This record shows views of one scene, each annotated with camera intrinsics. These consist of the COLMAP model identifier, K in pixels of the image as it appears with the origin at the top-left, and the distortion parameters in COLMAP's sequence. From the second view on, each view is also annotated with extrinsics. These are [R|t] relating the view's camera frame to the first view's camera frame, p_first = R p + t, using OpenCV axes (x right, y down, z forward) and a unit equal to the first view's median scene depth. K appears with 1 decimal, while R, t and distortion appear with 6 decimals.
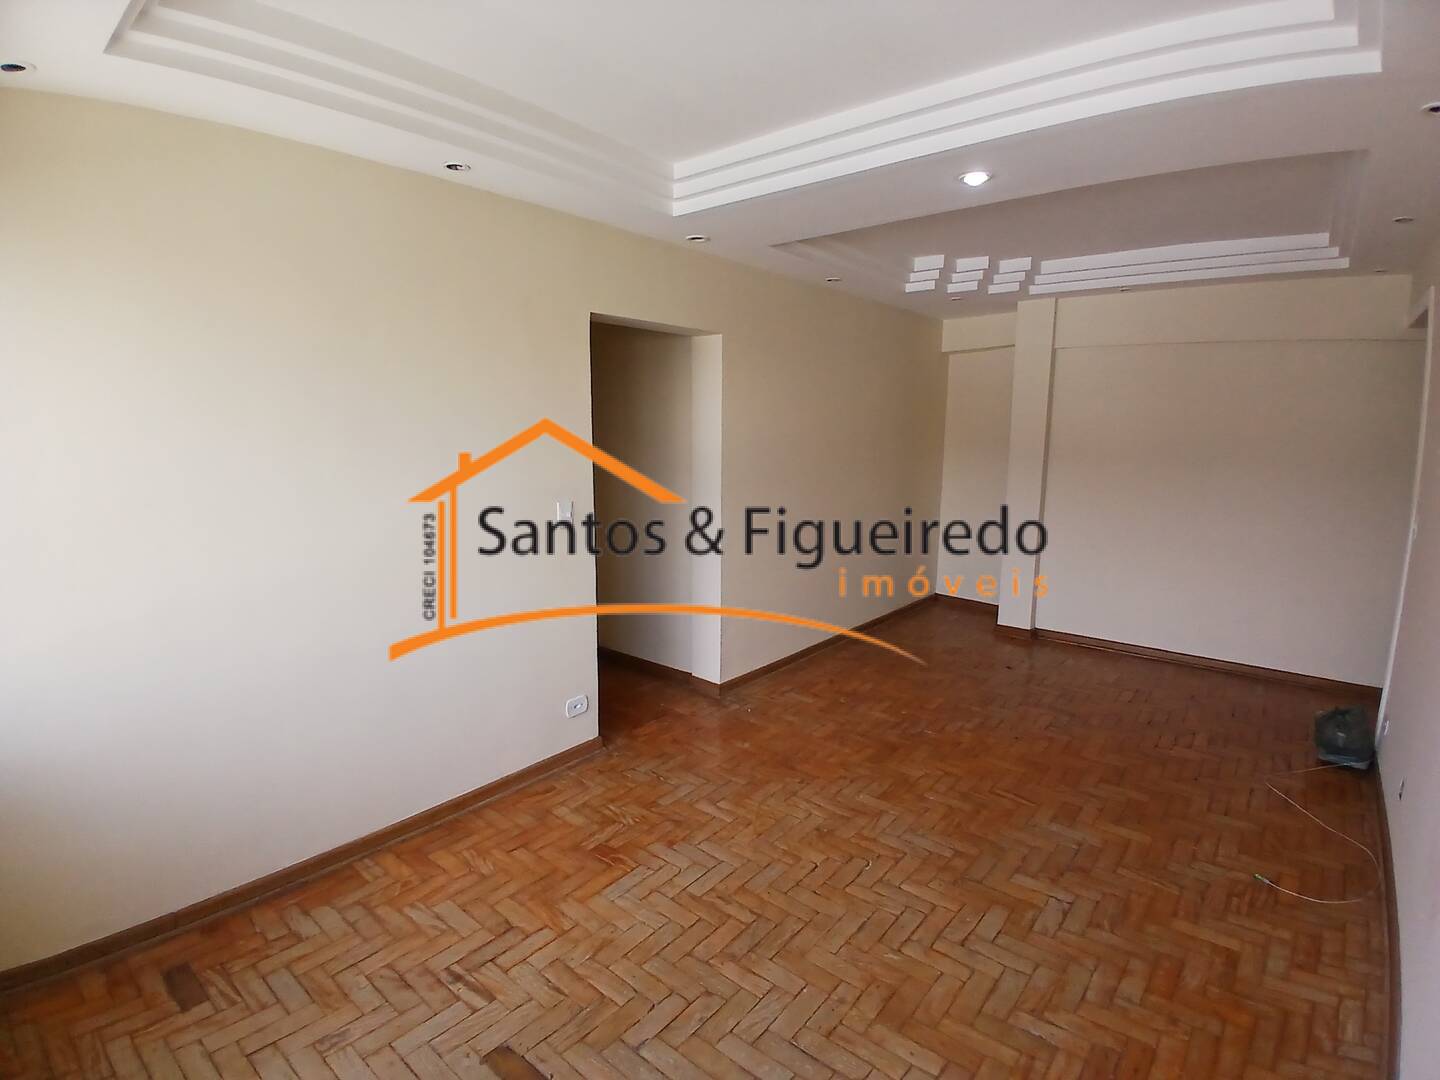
lens RADIAL K [[729.3, 0, 716.1], [0, 729.3, 539.9], [0, 0, 1]] dist [-0.001224, -0.045349]
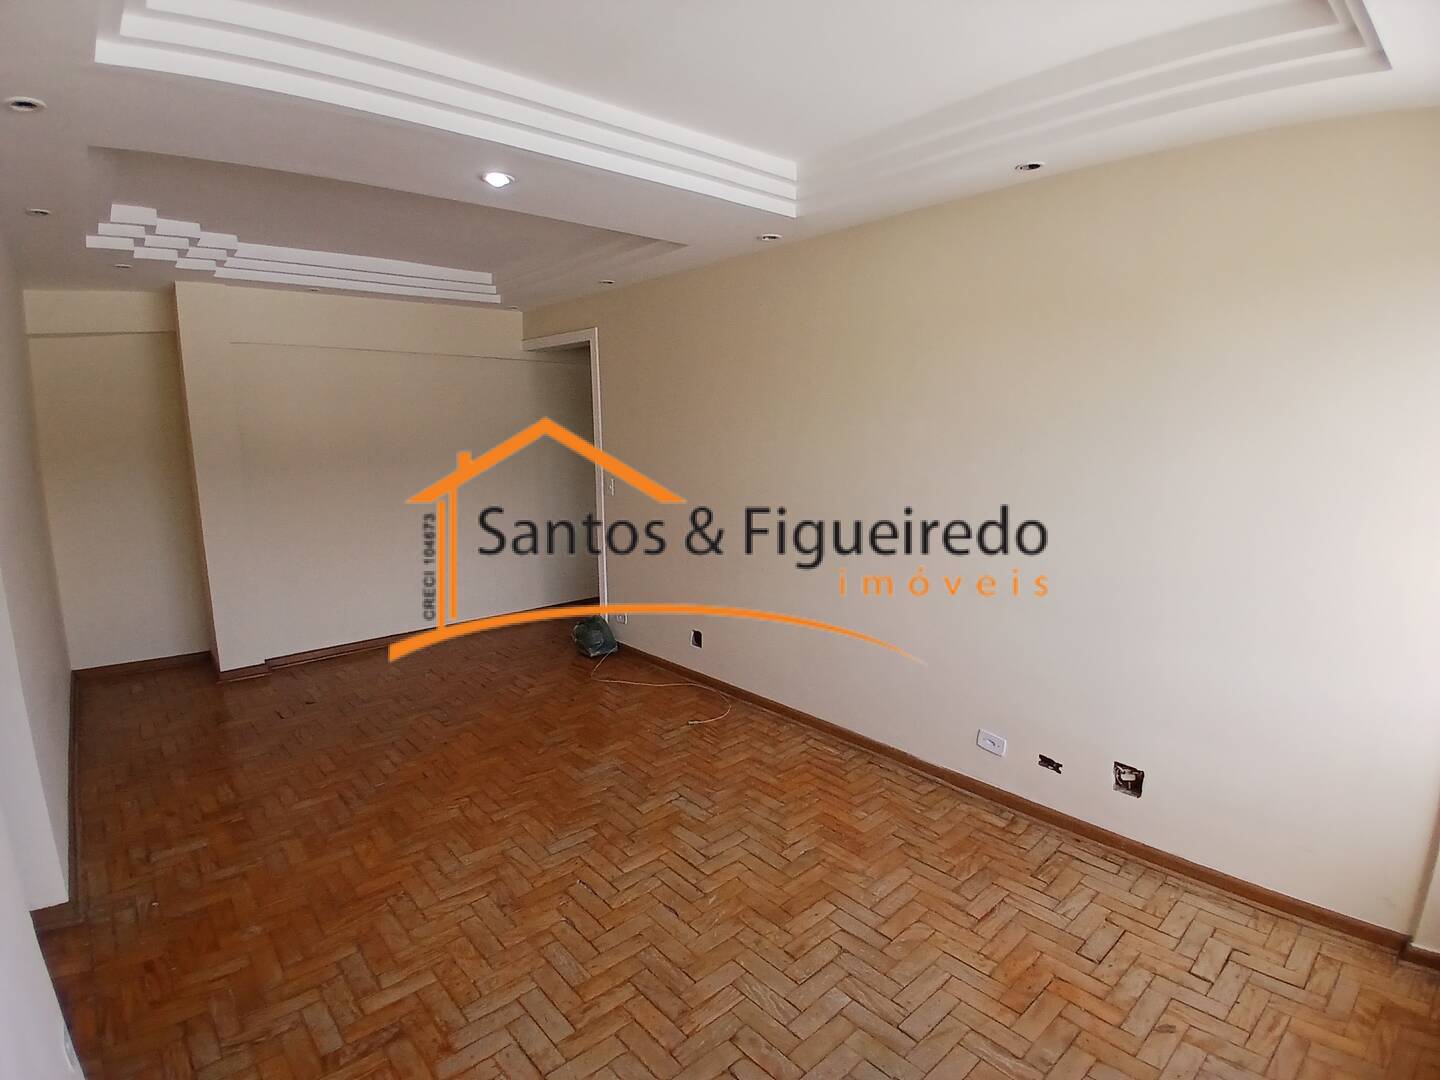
lens RADIAL K [[729.3, 0, 716.1], [0, 729.3, 539.9], [0, 0, 1]] dist [-0.001224, -0.045349]
pose [[0.129471, -0.162662, 0.978150, -0.554893], [0.165063, 0.976225, 0.140494, -0.091985], [-0.977748, 0.143267, 0.153242, 0.535001]]
